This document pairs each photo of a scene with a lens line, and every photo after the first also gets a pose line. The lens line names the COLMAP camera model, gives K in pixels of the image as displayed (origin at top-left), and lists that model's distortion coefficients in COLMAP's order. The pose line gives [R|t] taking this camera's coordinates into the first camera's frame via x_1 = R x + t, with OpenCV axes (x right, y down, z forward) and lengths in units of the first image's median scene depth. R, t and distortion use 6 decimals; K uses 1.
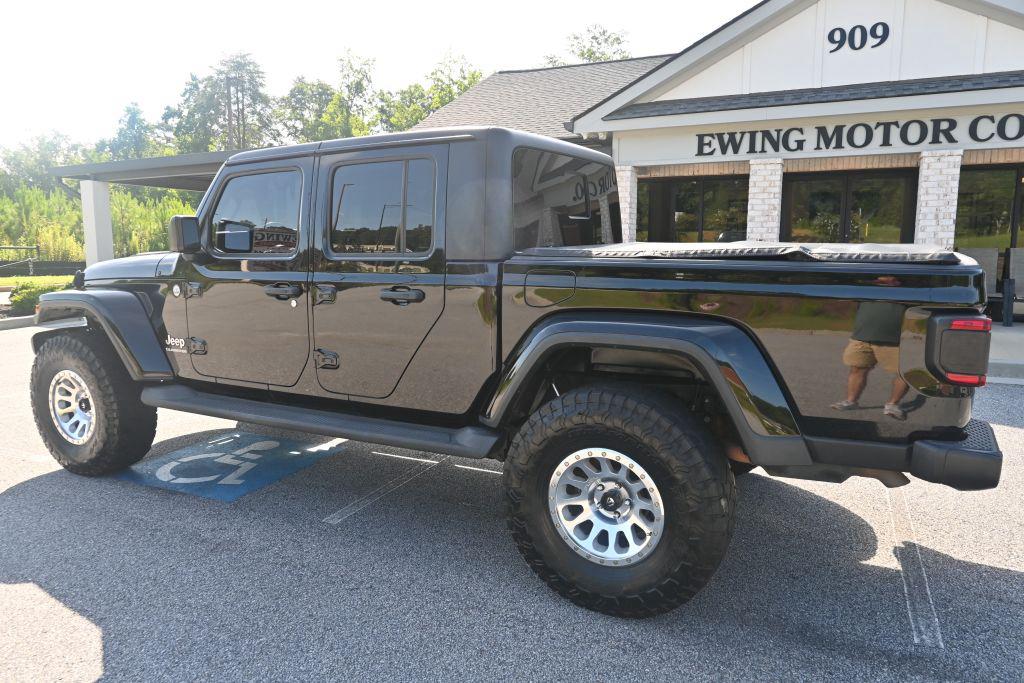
lens RADIAL K [[712.8, 0, 504.3], [0, 712.8, 339.7], [0, 0, 1]] dist [-0.009739, 0.009147]
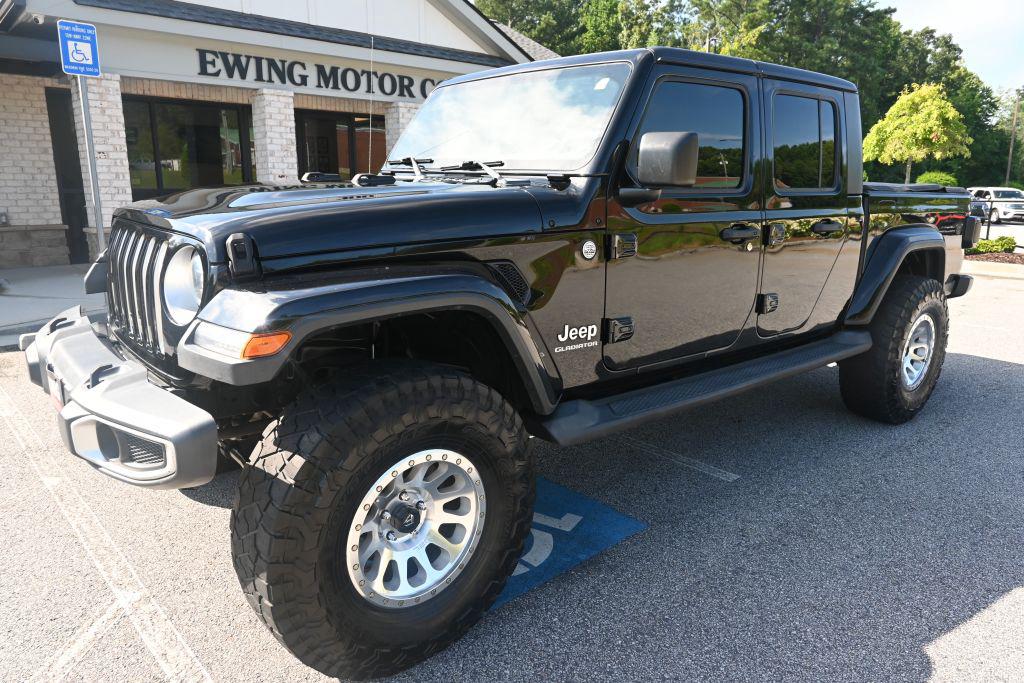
lens RADIAL K [[712.8, 0, 533.1], [0, 712.8, 337.7], [0, 0, 1]] dist [-0.009739, 0.009147]
pose [[0.344563, -0.192917, 0.918727, -0.456119], [0.116449, 0.979882, 0.162085, -0.042736], [-0.931513, 0.051136, 0.360096, 0.352229]]
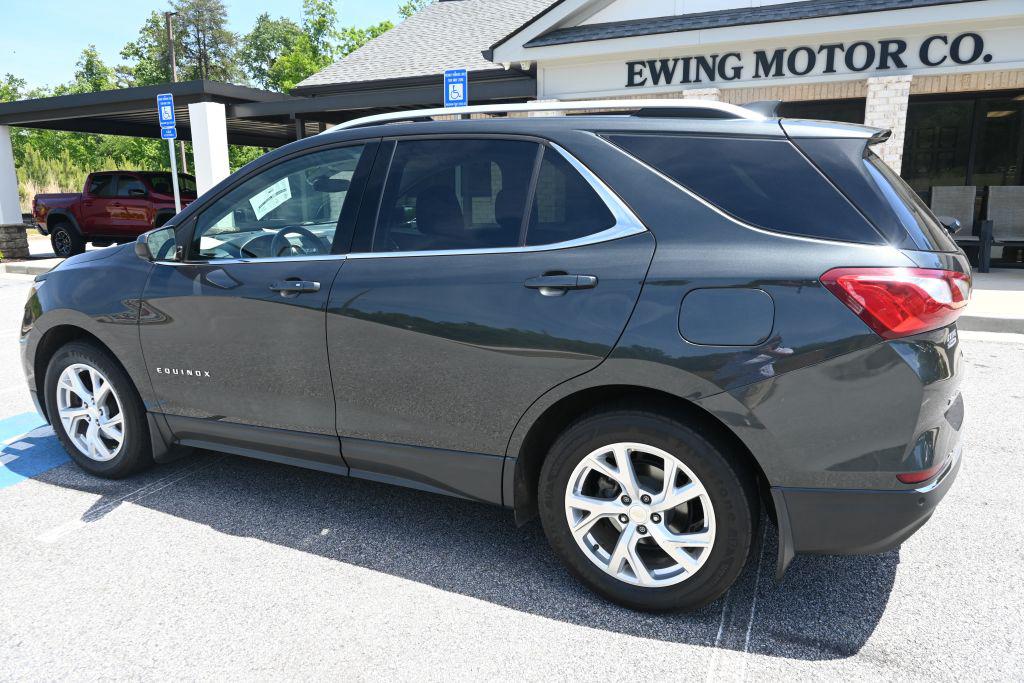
lens RADIAL K [[712.8, 0, 508.8], [0, 712.8, 343.4], [0, 0, 1]] dist [-0.009739, 0.009147]
pose [[0.999630, -0.016228, 0.021837, 0.100094], [0.014469, 0.996815, 0.078425, -0.007086], [-0.023040, -0.078080, 0.996681, 0.081930]]
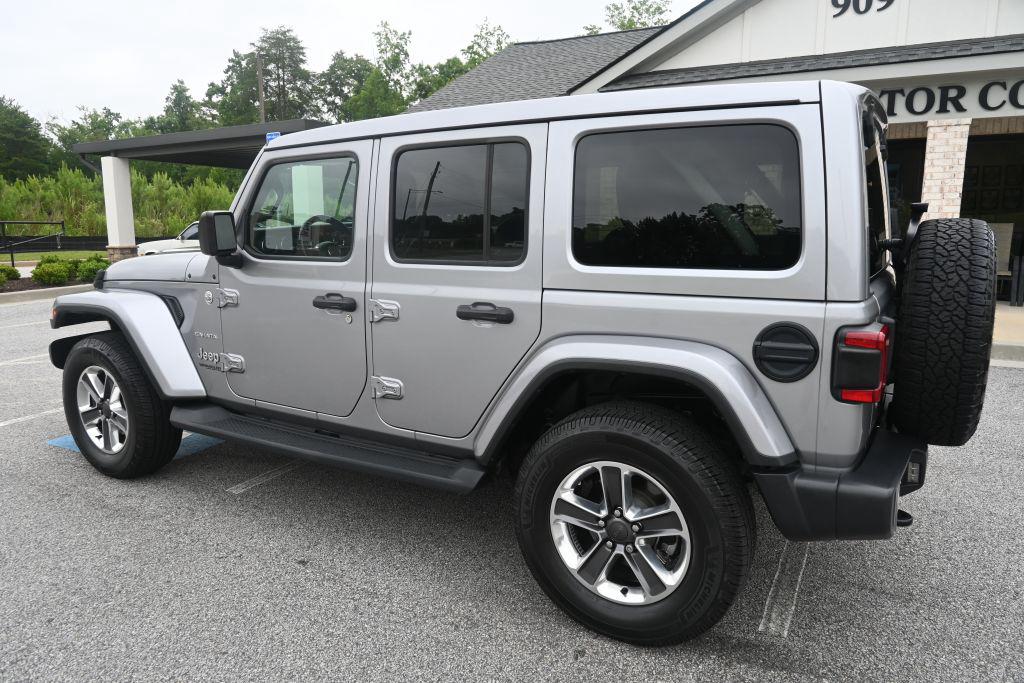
lens RADIAL K [[712.8, 0, 501.3], [0, 712.8, 339.4], [0, 0, 1]] dist [-0.009739, 0.009147]
pose [[0.997890, 0.011183, -0.063960, 0.076493], [-0.009103, 0.999423, 0.032716, 0.000576], [0.064289, -0.032065, 0.997416, 0.006645]]
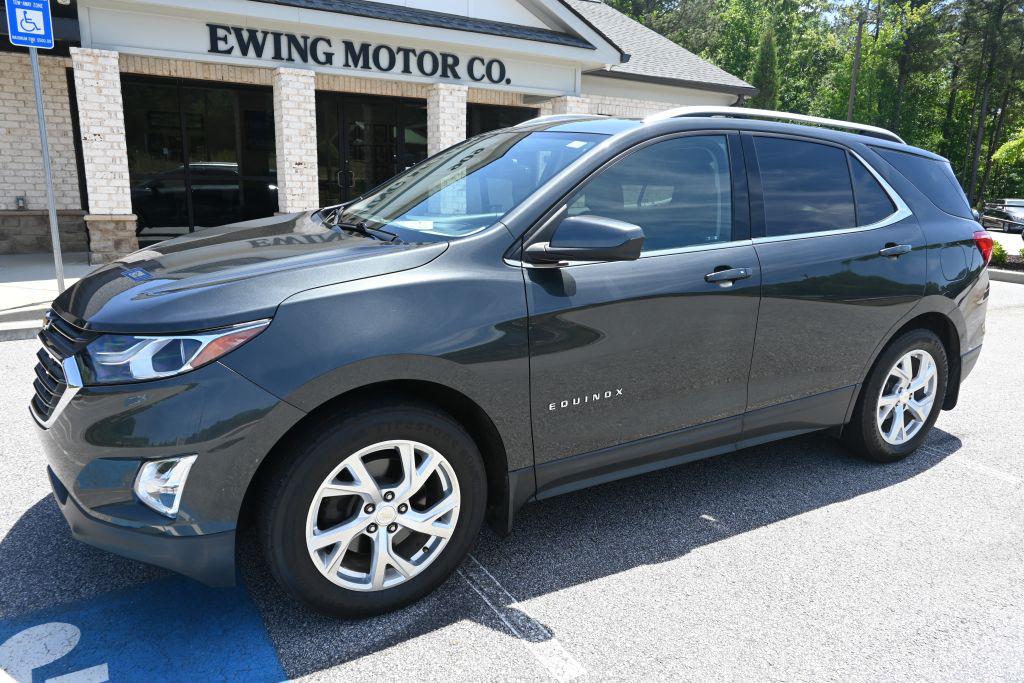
lens RADIAL K [[712.8, 0, 528.5], [0, 712.8, 340.2], [0, 0, 1]] dist [-0.009739, 0.009147]
pose [[0.529124, -0.174162, 0.830479, -0.265701], [0.087002, 0.984687, 0.151070, -0.033034], [-0.844072, -0.007682, 0.536174, 0.287653]]
